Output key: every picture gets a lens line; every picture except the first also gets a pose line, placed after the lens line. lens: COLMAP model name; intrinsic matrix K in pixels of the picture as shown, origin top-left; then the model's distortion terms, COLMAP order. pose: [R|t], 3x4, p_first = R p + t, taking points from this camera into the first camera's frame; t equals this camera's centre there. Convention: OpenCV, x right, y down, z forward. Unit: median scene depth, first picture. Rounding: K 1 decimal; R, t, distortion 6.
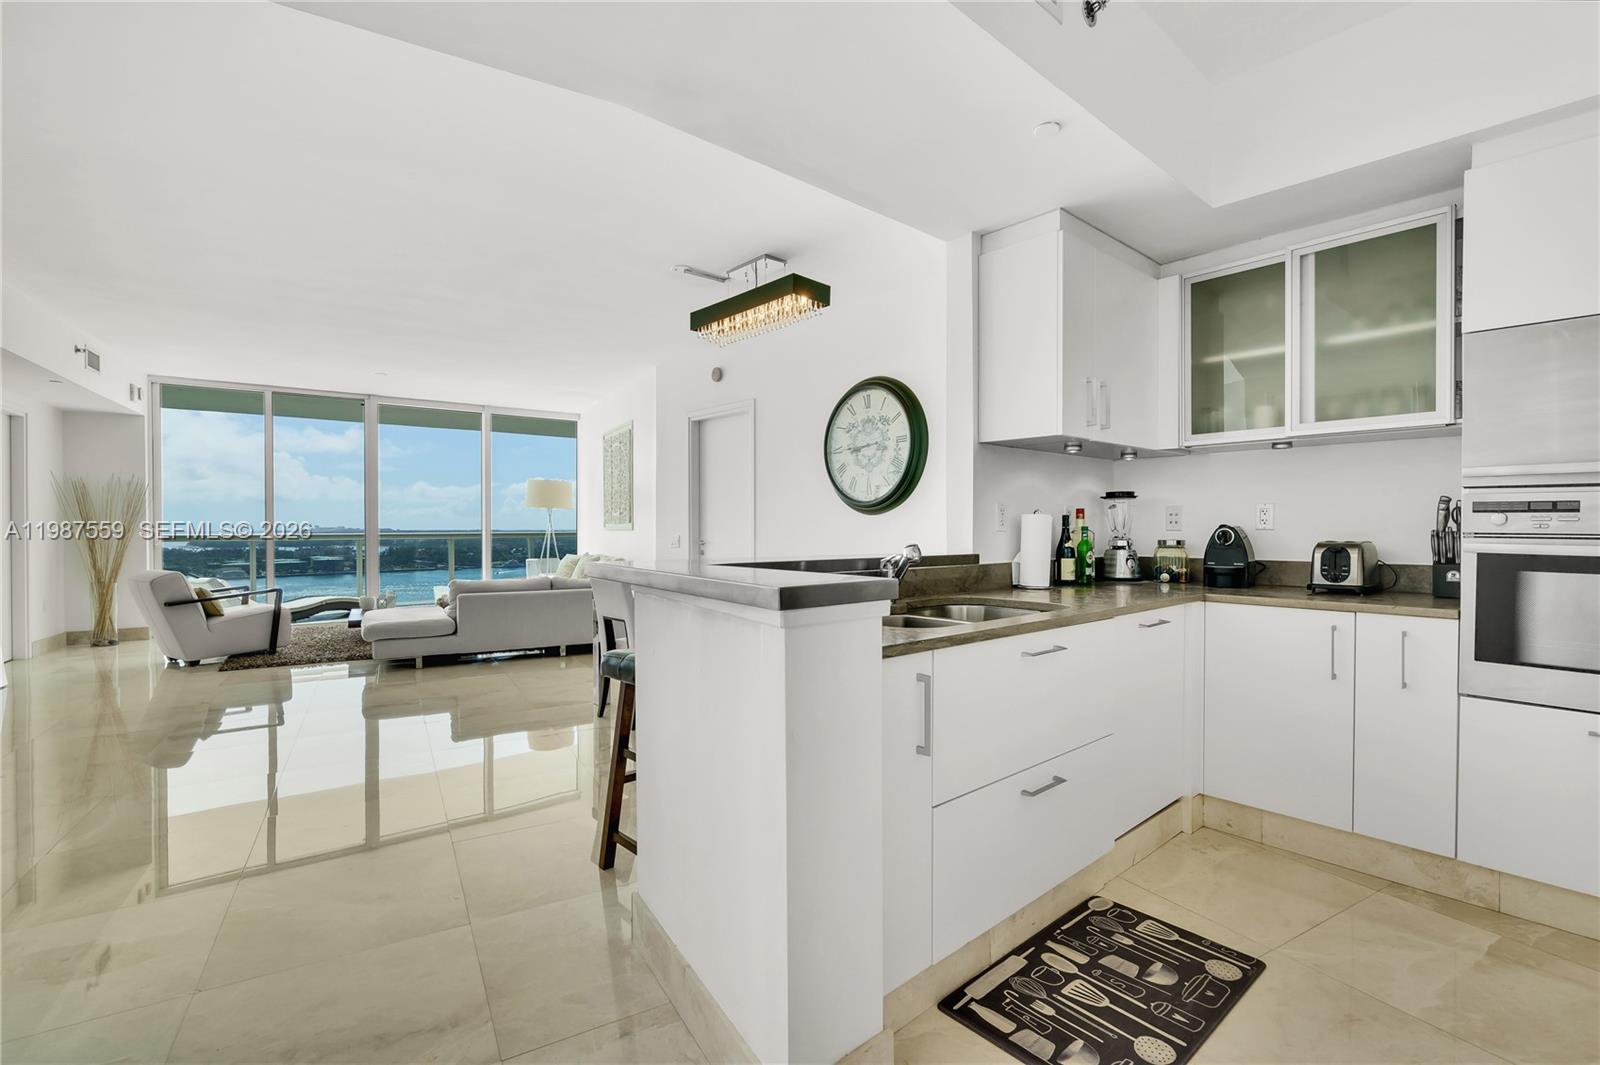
lens RADIAL K [[747.0, 0, 842.2], [0, 747.0, 533.3], [0, 0, 1]] dist [-0.000573, 0.000552]
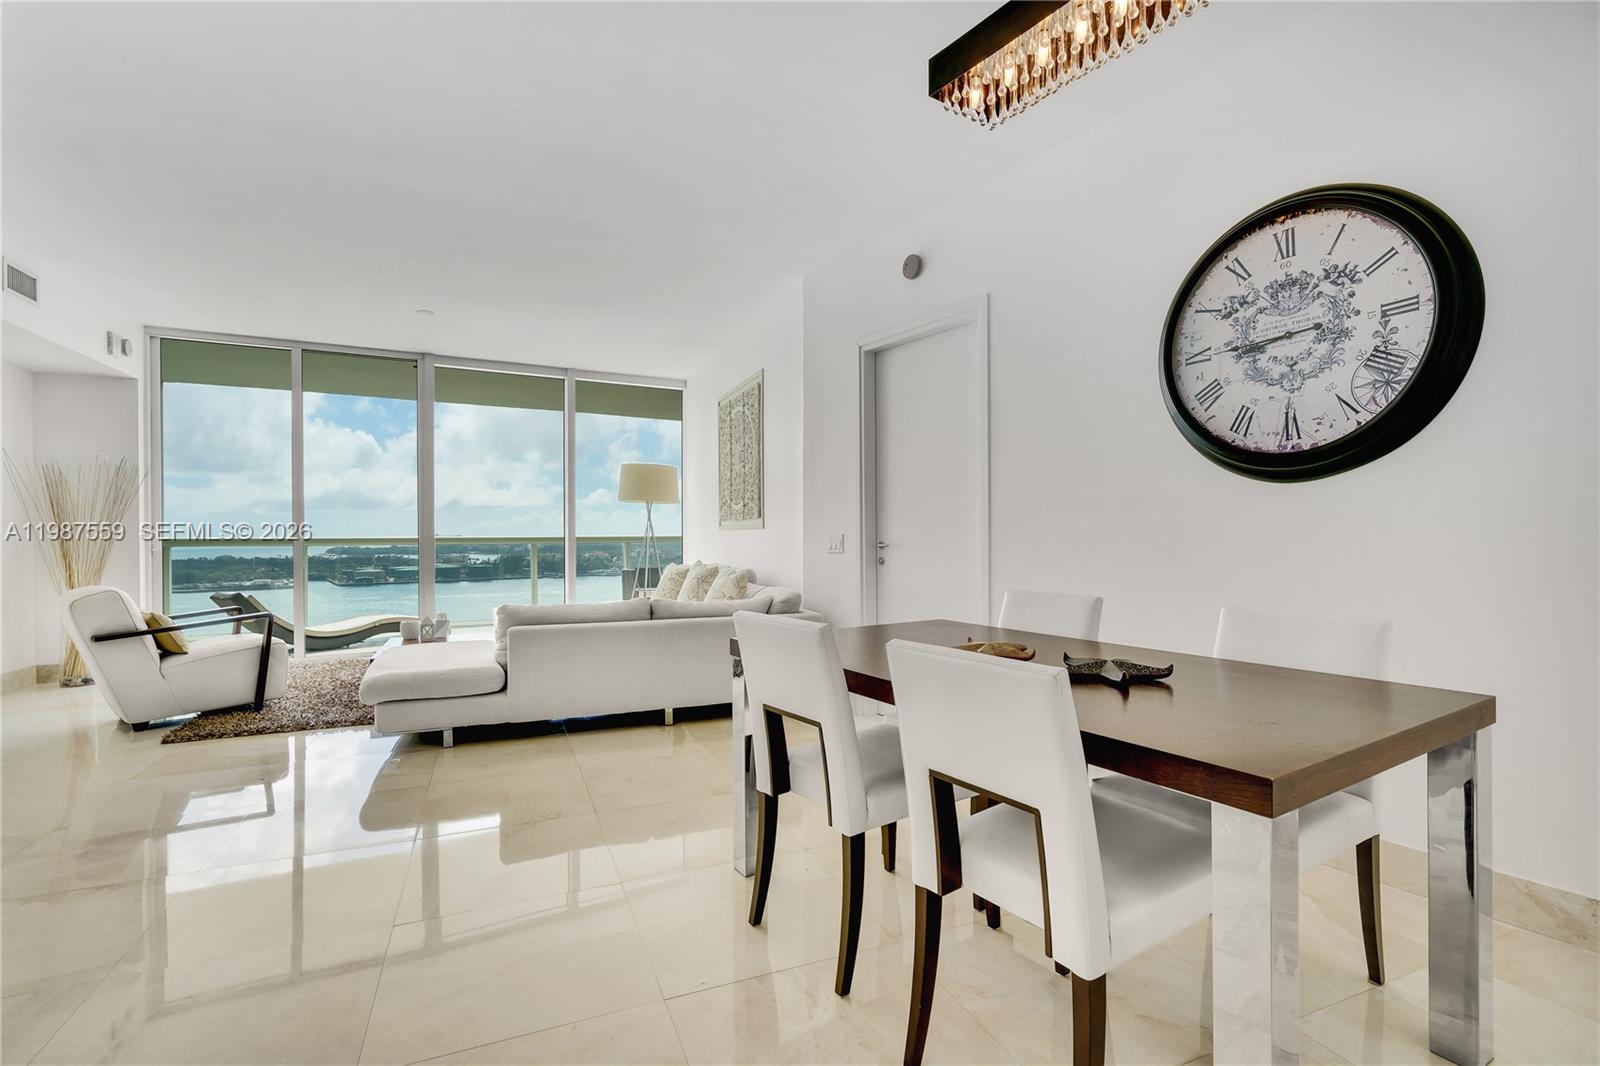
lens RADIAL K [[745.9, 0, 813.9], [0, 745.9, 534.0], [0, 0, 1]] dist [-0.003661, 0.000962]
pose [[0.987882, -0.004378, -0.155143, -0.160958], [0.002762, 0.999940, -0.010632, 0.010536], [0.155180, 0.010074, 0.987835, 0.412491]]
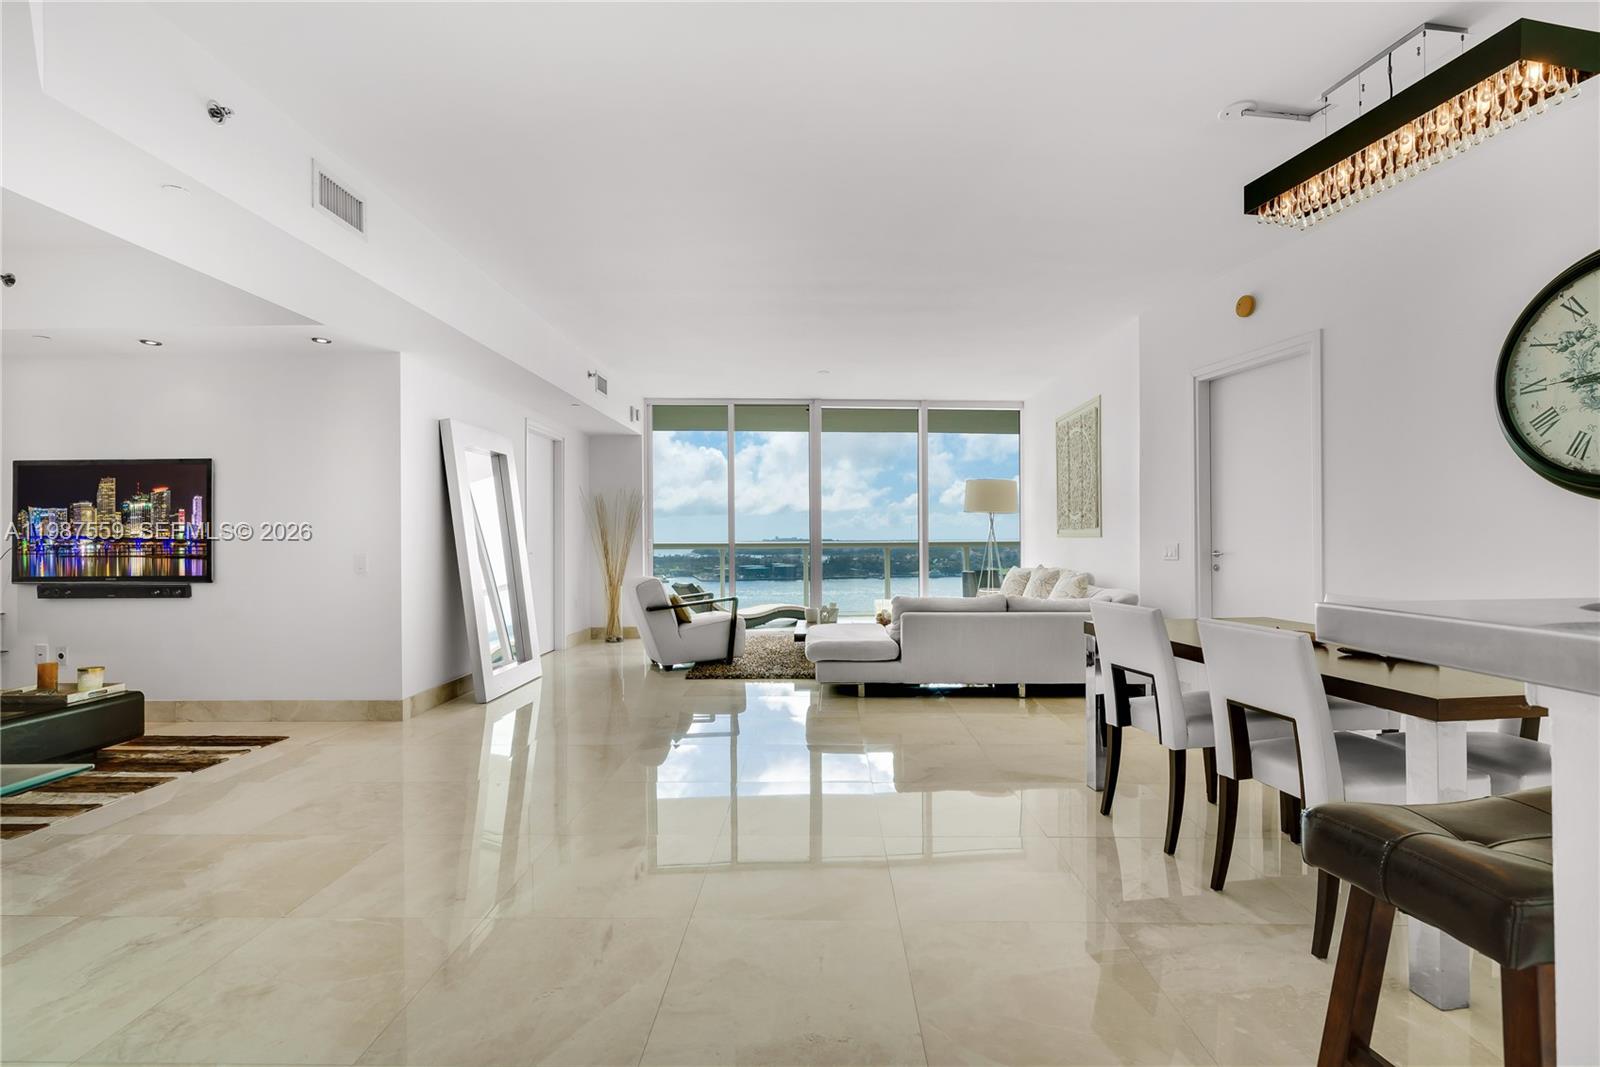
lens RADIAL K [[770.5, 0, 800.0], [0, 770.5, 533.5], [0, 0, 1]] dist [0.000210, -0.000281]
pose [[0.833765, -0.007263, -0.552071, -0.125859], [-0.000084, 0.999912, -0.013281, 0.003577], [0.552119, 0.011119, 0.833691, 0.205144]]
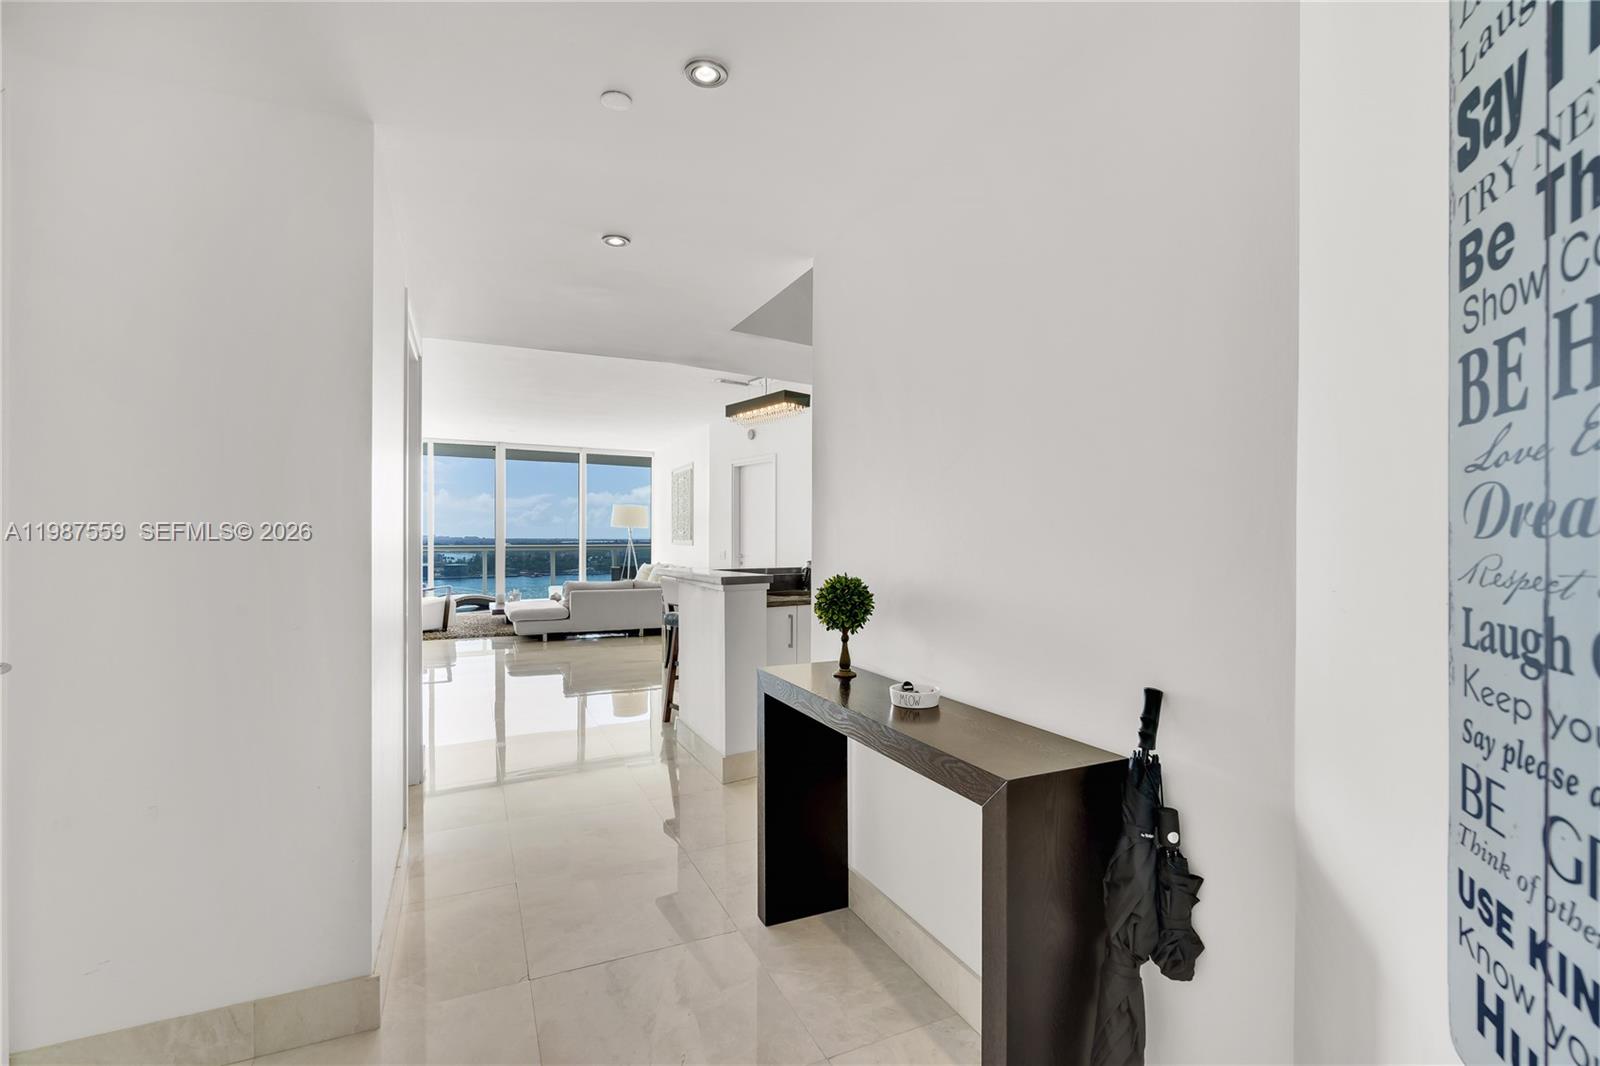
lens RADIAL K [[779.3, 0, 866.1], [0, 779.3, 534.7], [0, 0, 1]] dist [-0.001155, 0.000215]
pose [[0.997490, 0.003159, -0.070740, 0.154310], [-0.003777, 0.999956, -0.008607, -0.015612], [0.070710, 0.008852, 0.997458, -0.444478]]
